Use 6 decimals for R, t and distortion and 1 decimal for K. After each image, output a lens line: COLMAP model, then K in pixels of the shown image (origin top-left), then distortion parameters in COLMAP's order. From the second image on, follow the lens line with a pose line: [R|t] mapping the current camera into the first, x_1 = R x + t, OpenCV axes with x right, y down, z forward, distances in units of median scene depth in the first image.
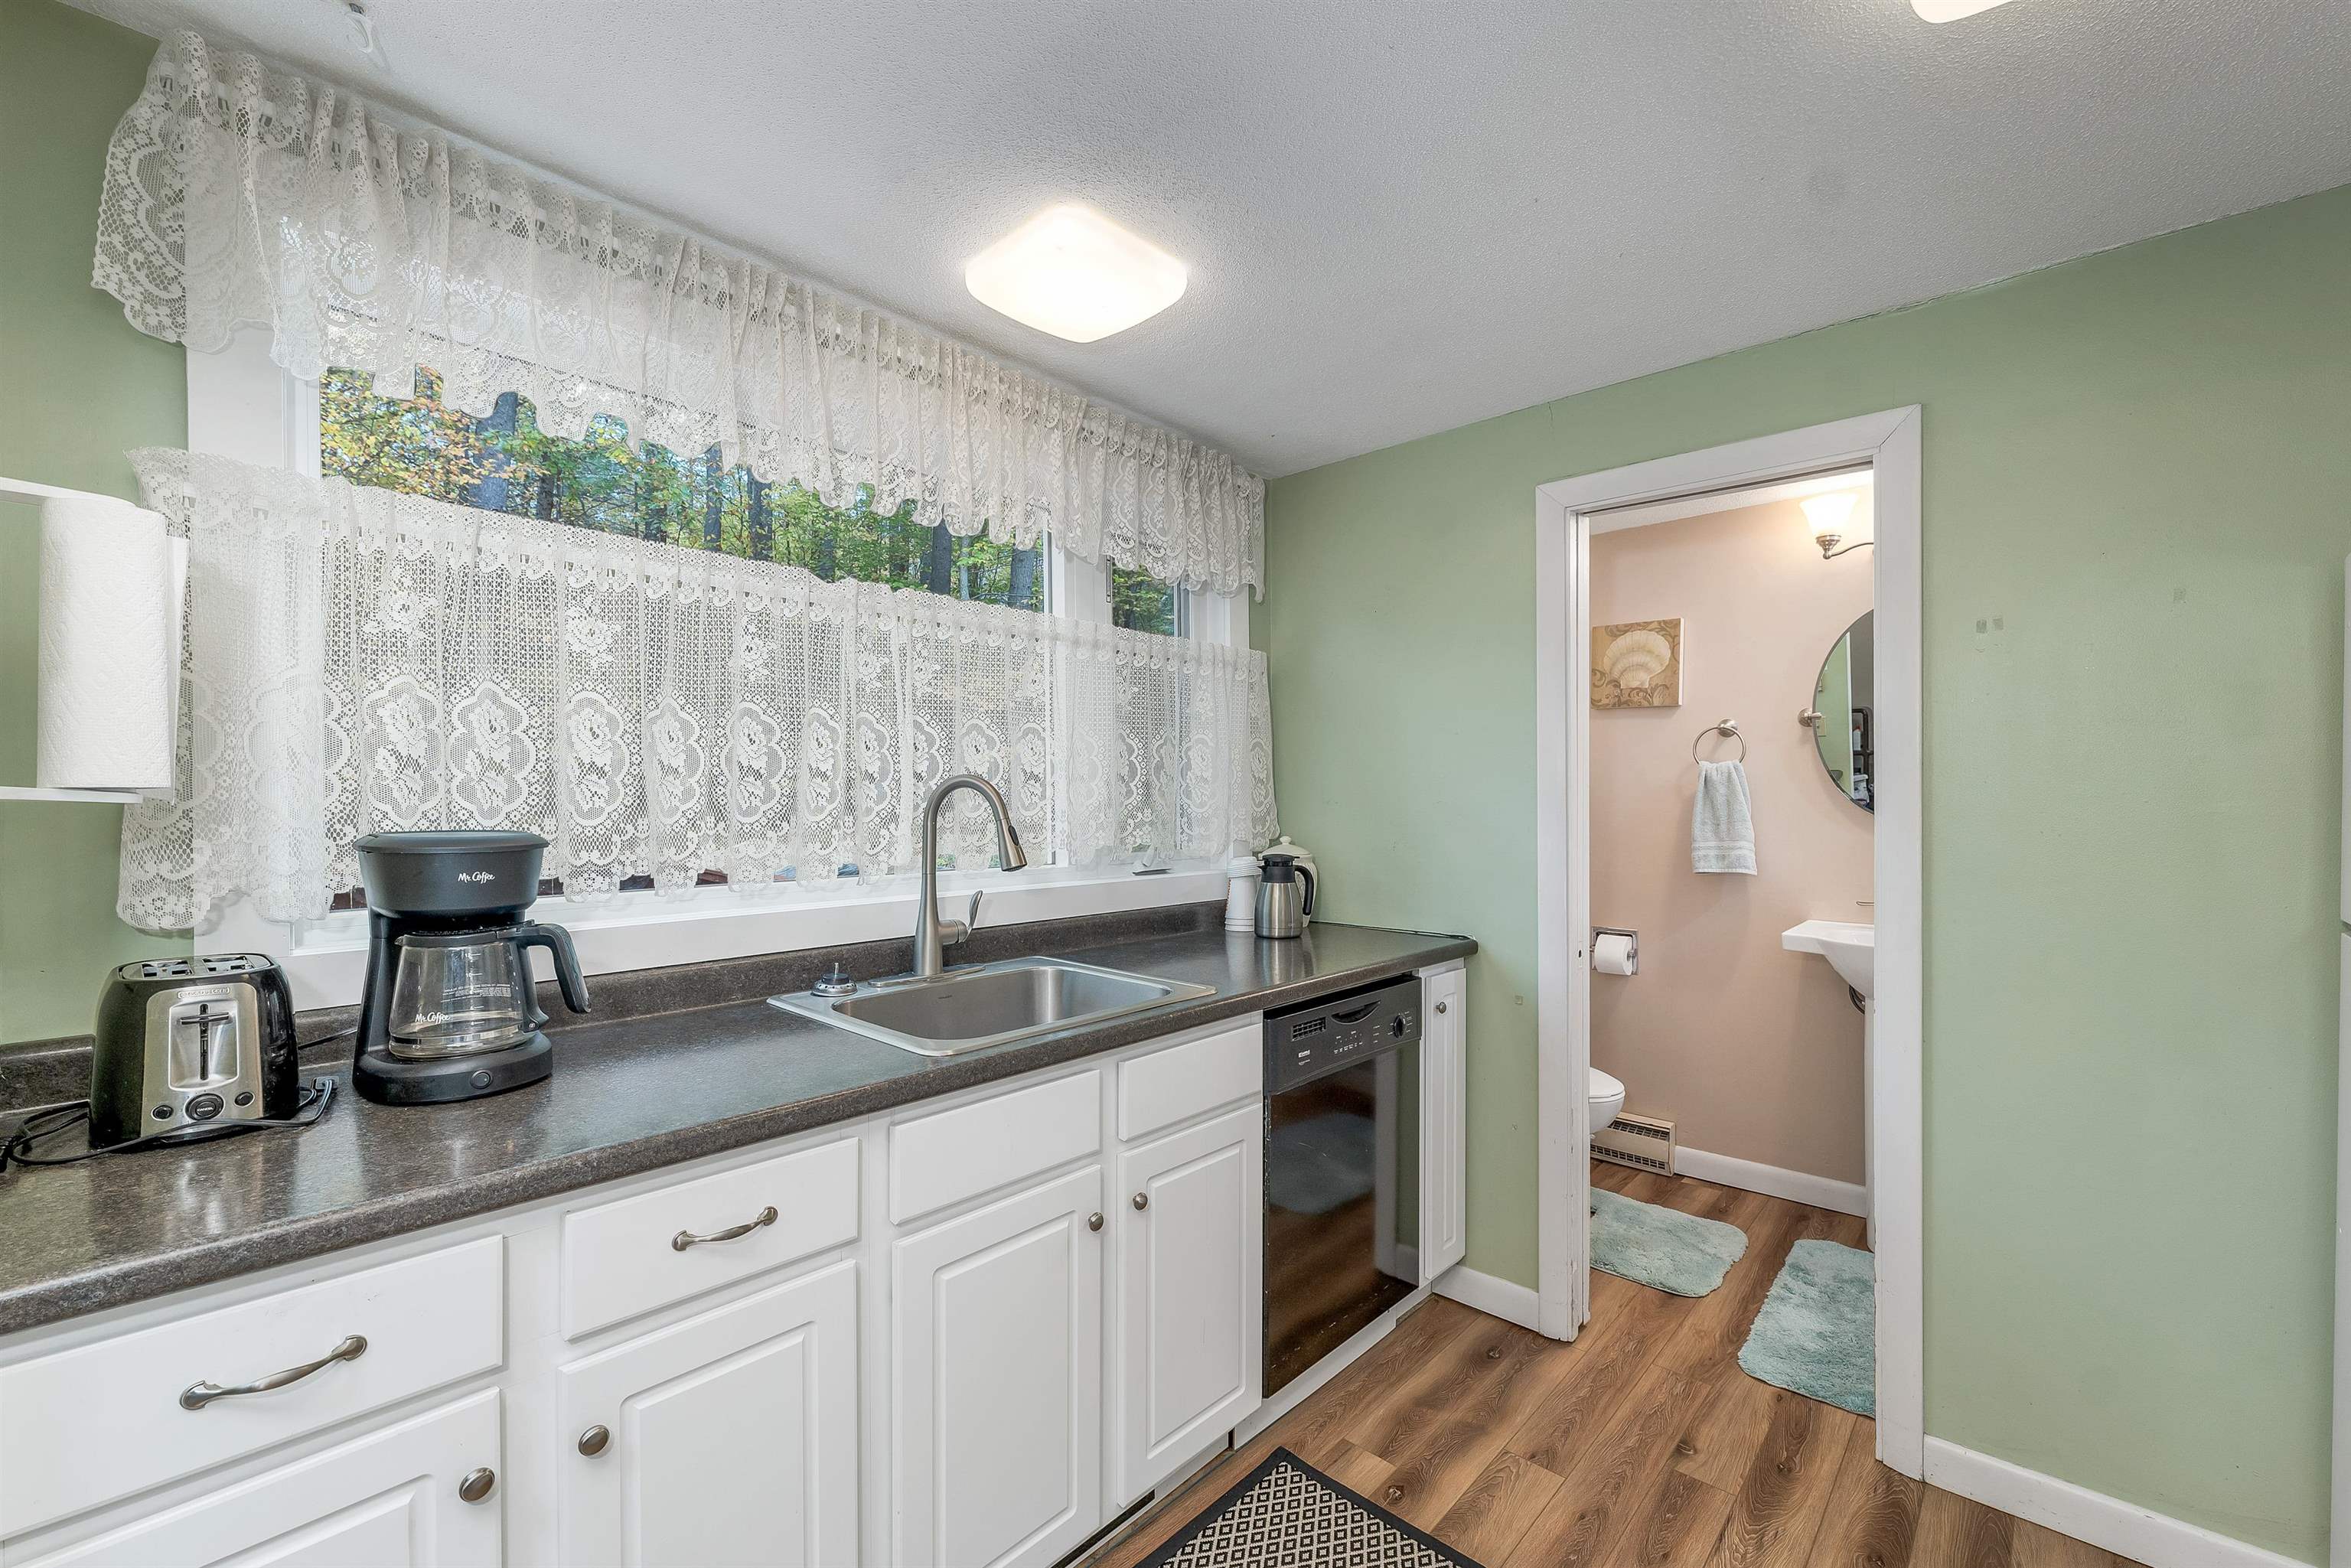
lens RADIAL K [[985.6, 0, 1179.4], [0, 985.6, 792.4], [0, 0, 1]] dist [0.000858, -0.000065]
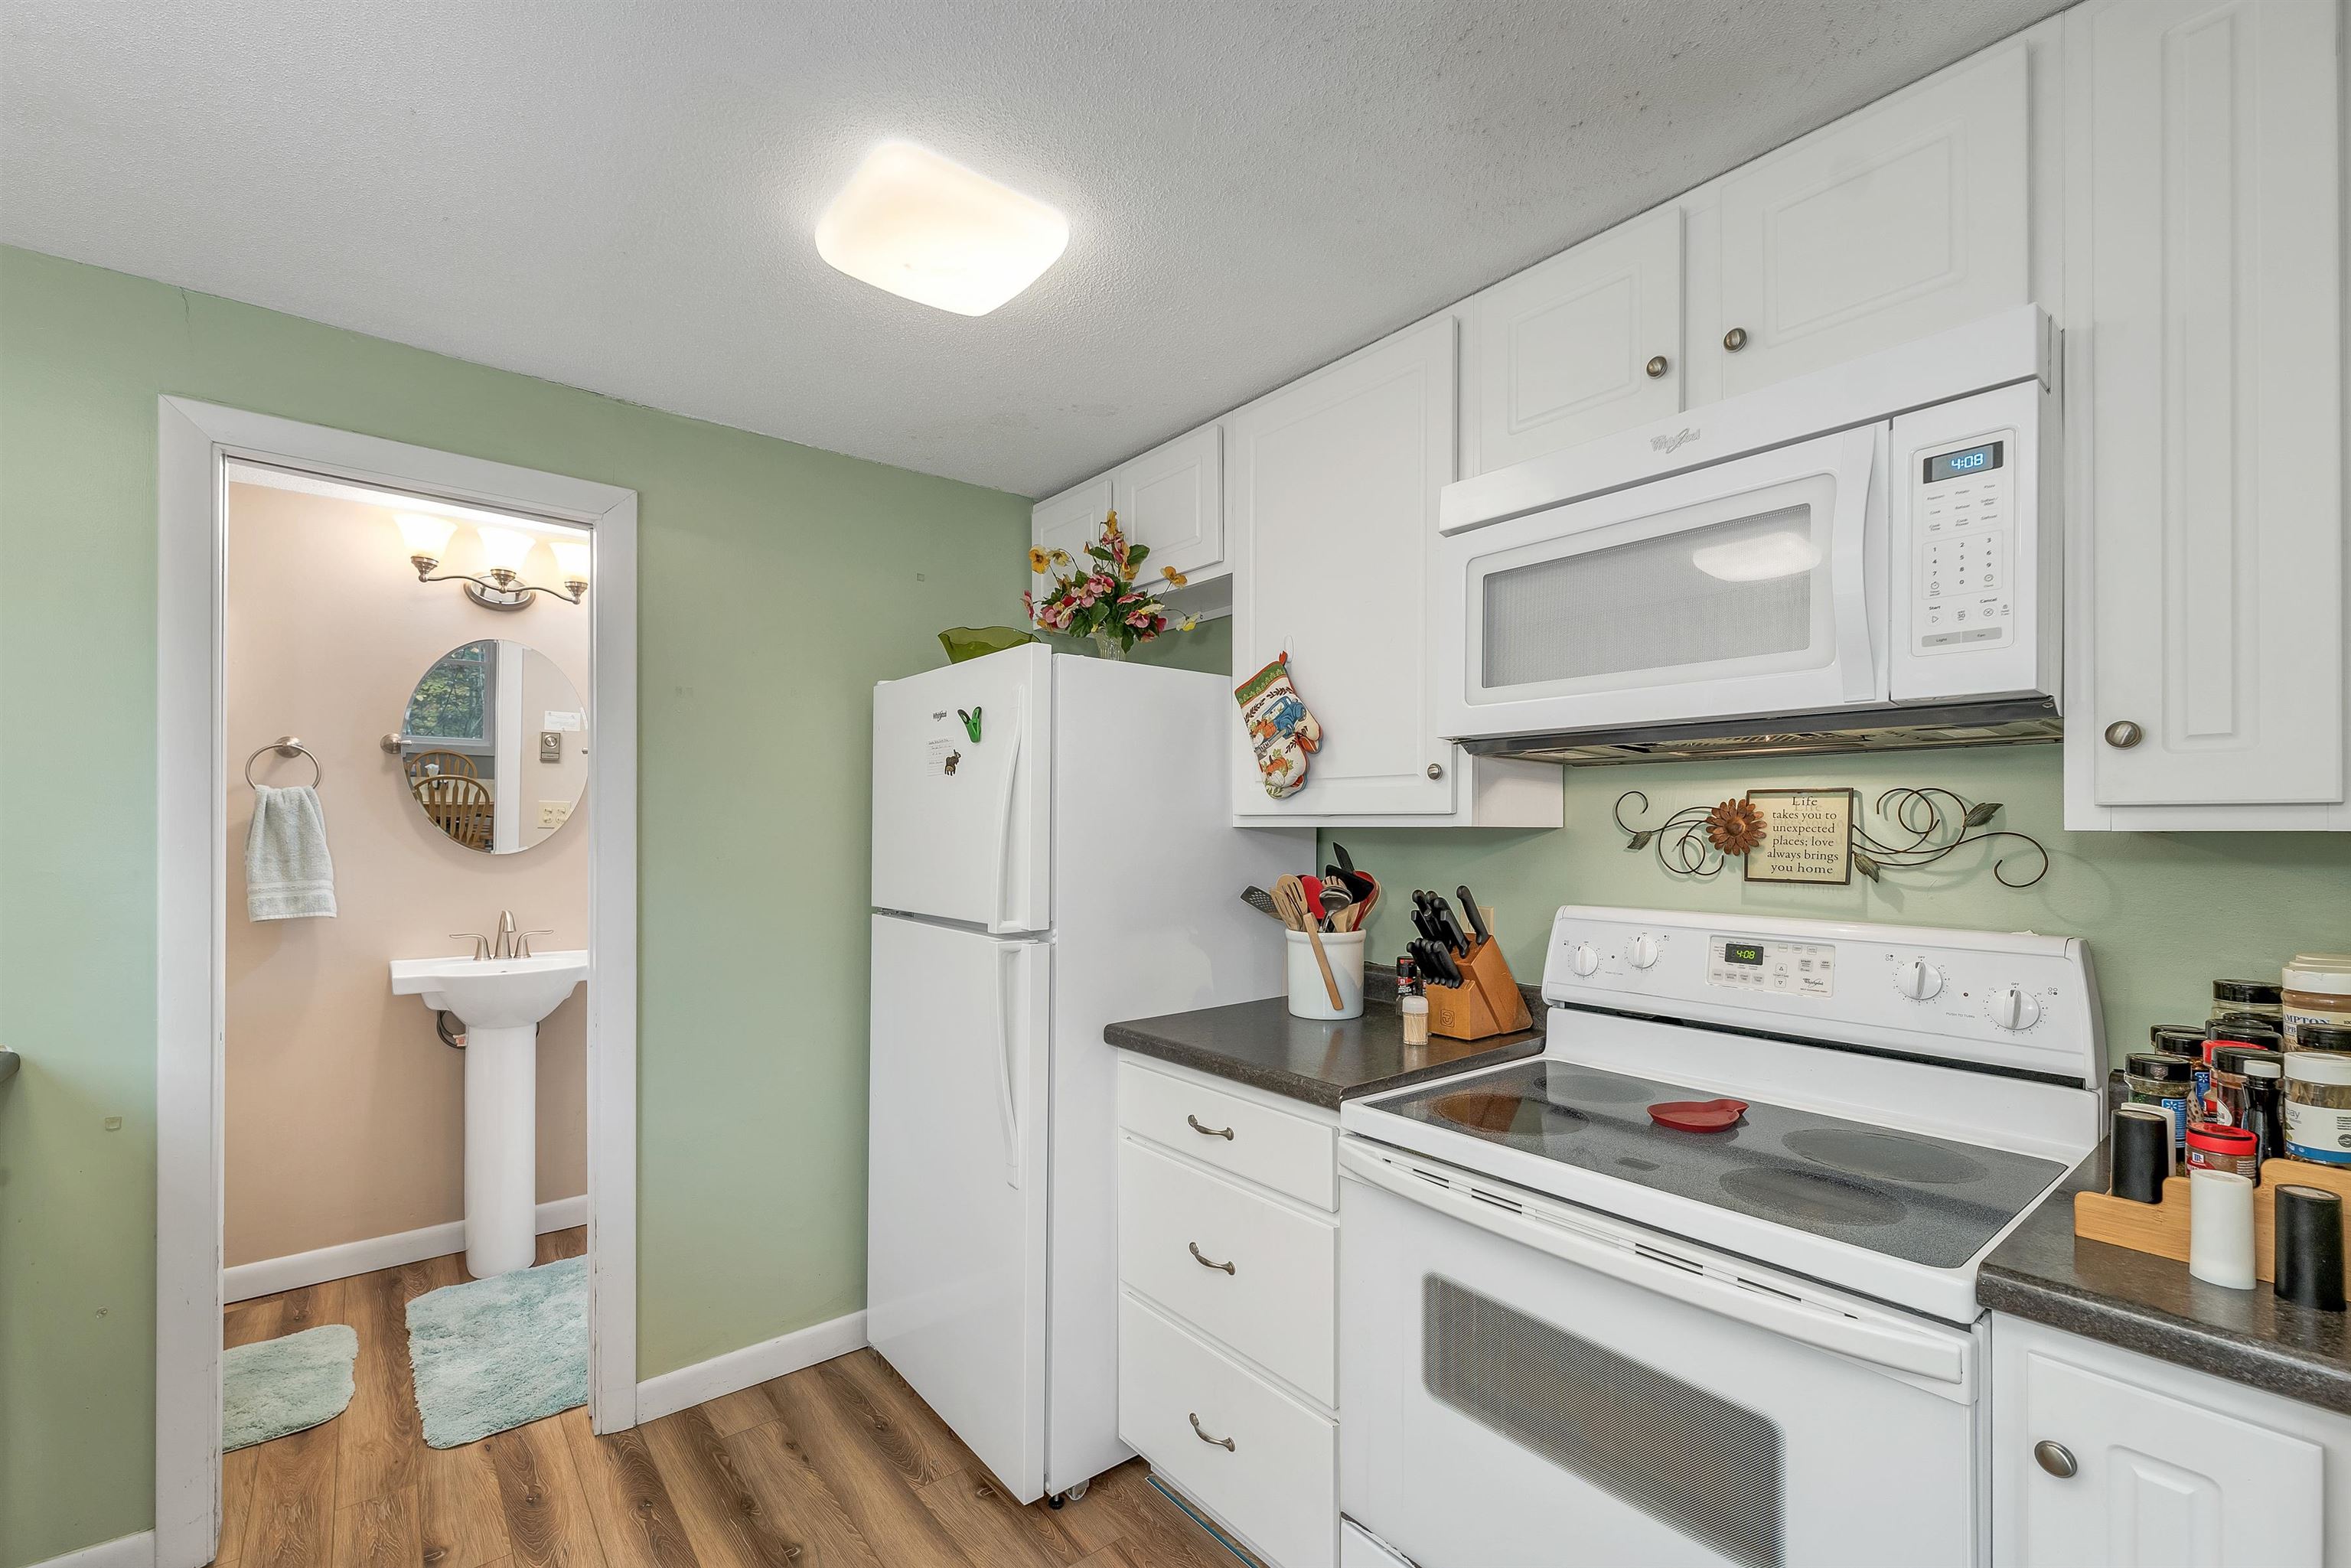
lens RADIAL K [[985.6, 0, 1191.2], [0, 985.6, 805.7], [0, 0, 1]] dist [0.000858, -0.000065]
pose [[0.130650, 0.023891, 0.991141, -0.212110], [-0.004795, 0.999713, -0.023466, 0.001233], [-0.991417, -0.001686, 0.130727, 0.142280]]
